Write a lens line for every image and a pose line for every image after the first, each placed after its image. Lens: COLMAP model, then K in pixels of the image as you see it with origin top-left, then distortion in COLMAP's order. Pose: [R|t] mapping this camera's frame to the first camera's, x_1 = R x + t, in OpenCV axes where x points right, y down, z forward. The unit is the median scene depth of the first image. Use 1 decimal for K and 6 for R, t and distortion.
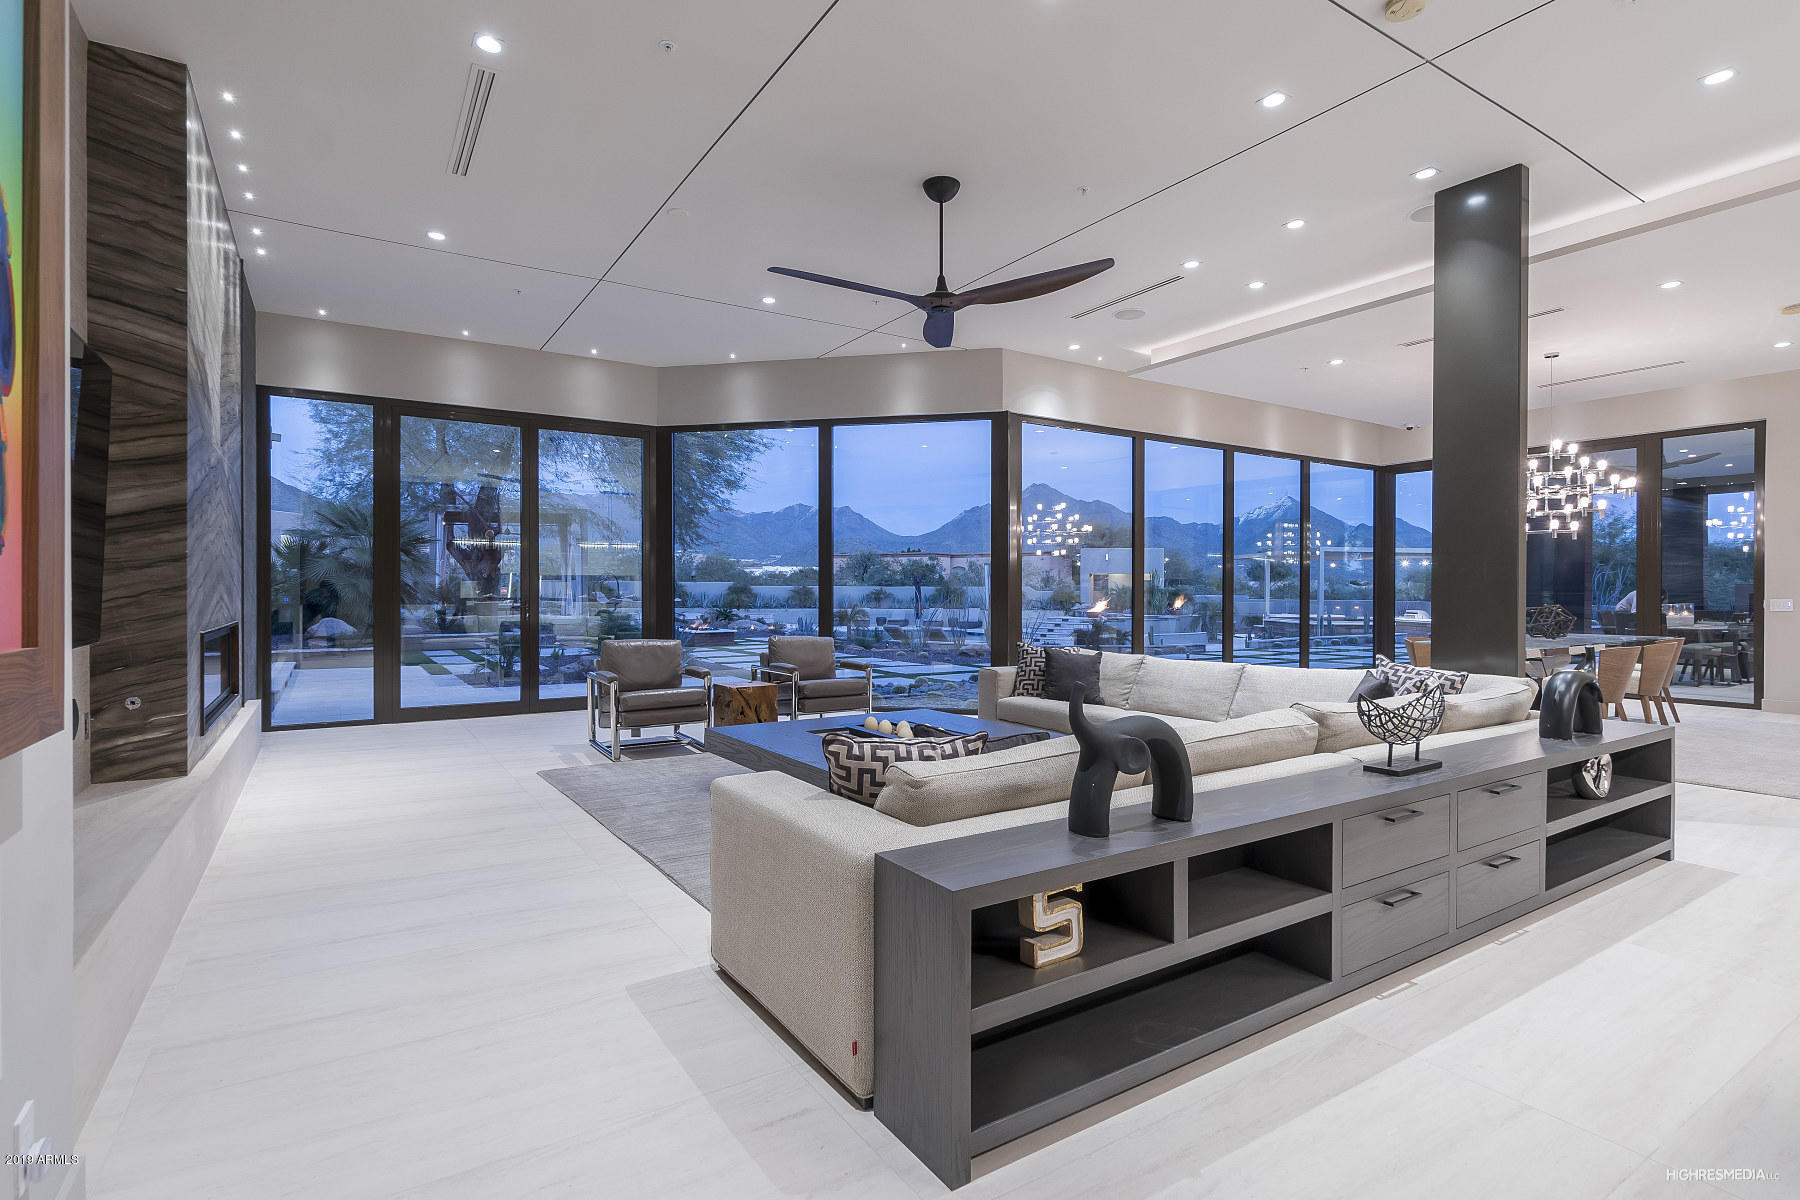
lens RADIAL K [[884.3, 0, 904.0], [0, 884.3, 595.9], [0, 0, 1]] dist [0.013467, 0.001145]
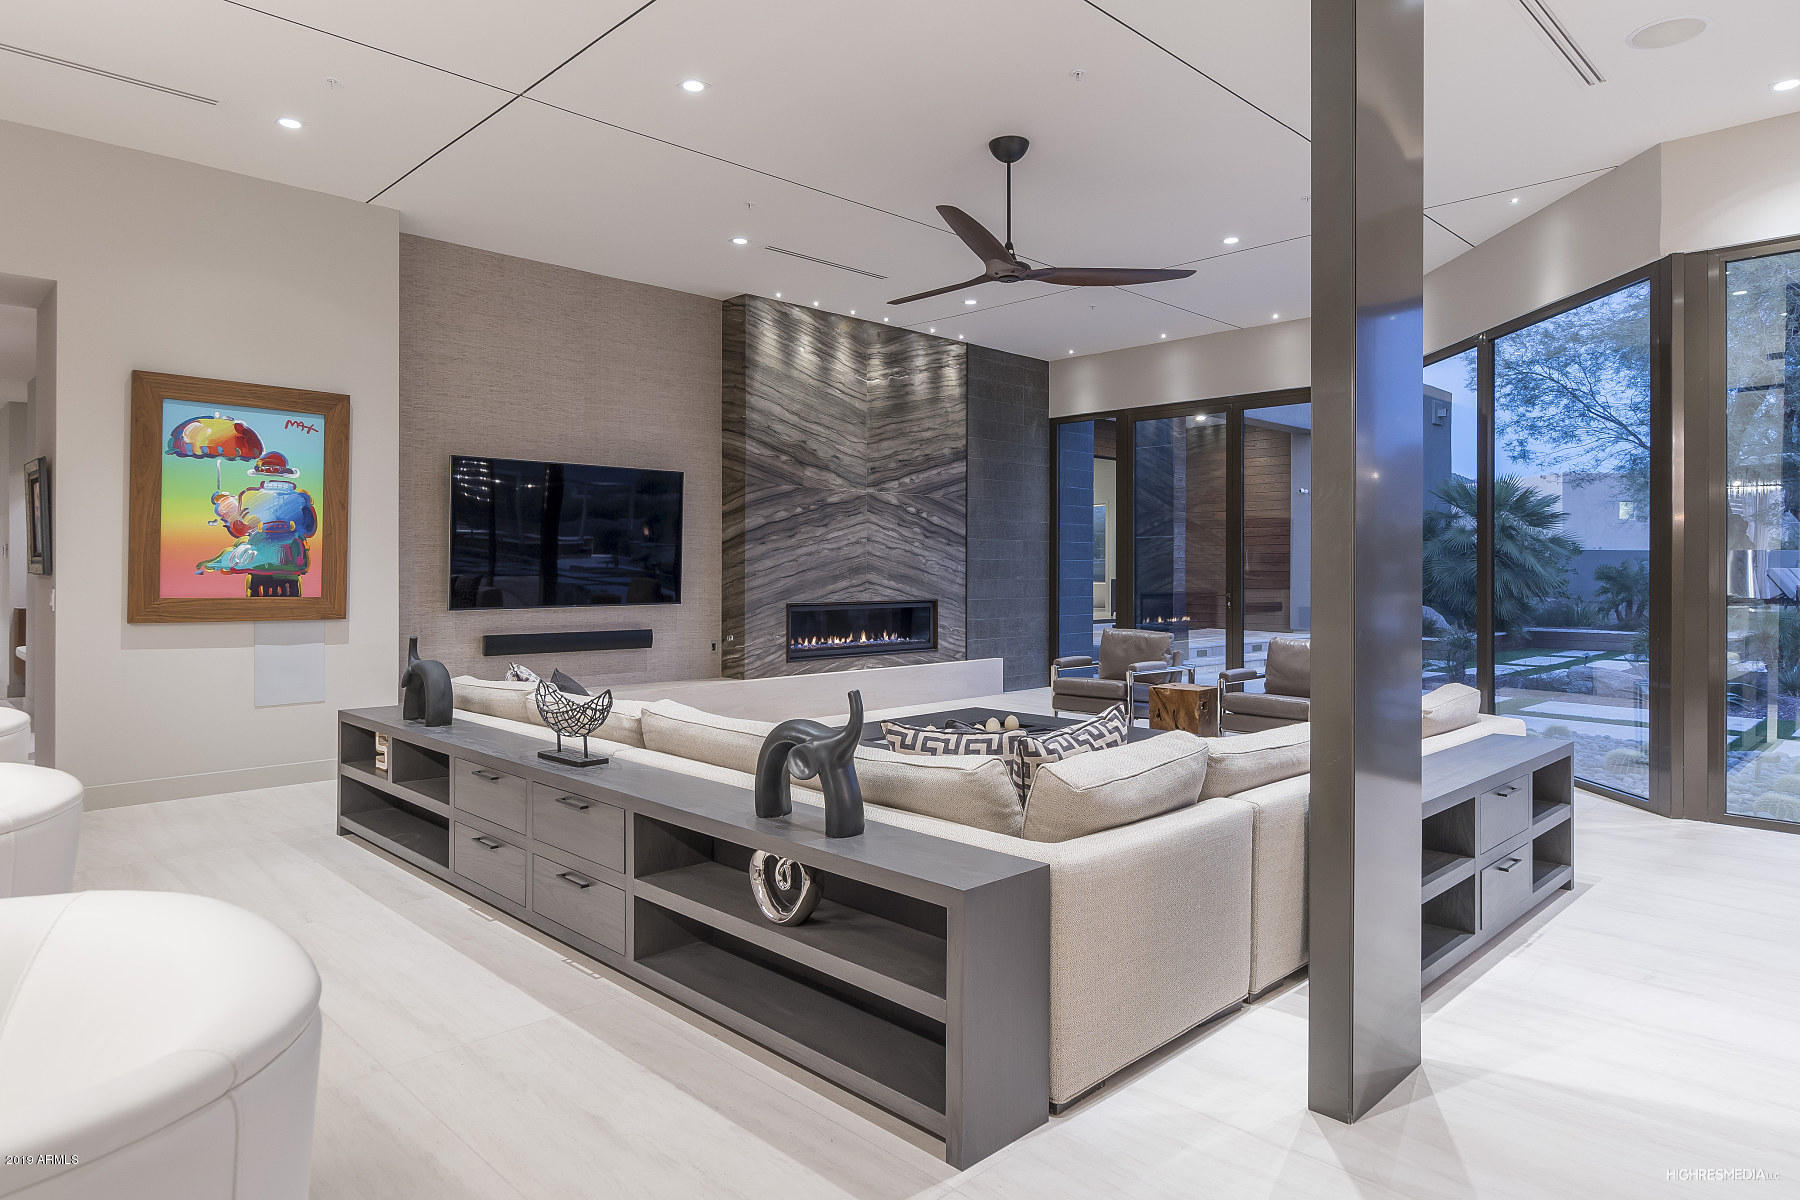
lens RADIAL K [[1061.4, 0, 904.0], [0, 1061.4, 585.8], [0, 0, 1]] dist [0.022411, 0.000235]
pose [[0.191445, 0.012355, -0.981426, 1.586950], [-0.008988, 0.999901, 0.010835, -0.024584], [0.981462, 0.006747, 0.191537, 0.969005]]
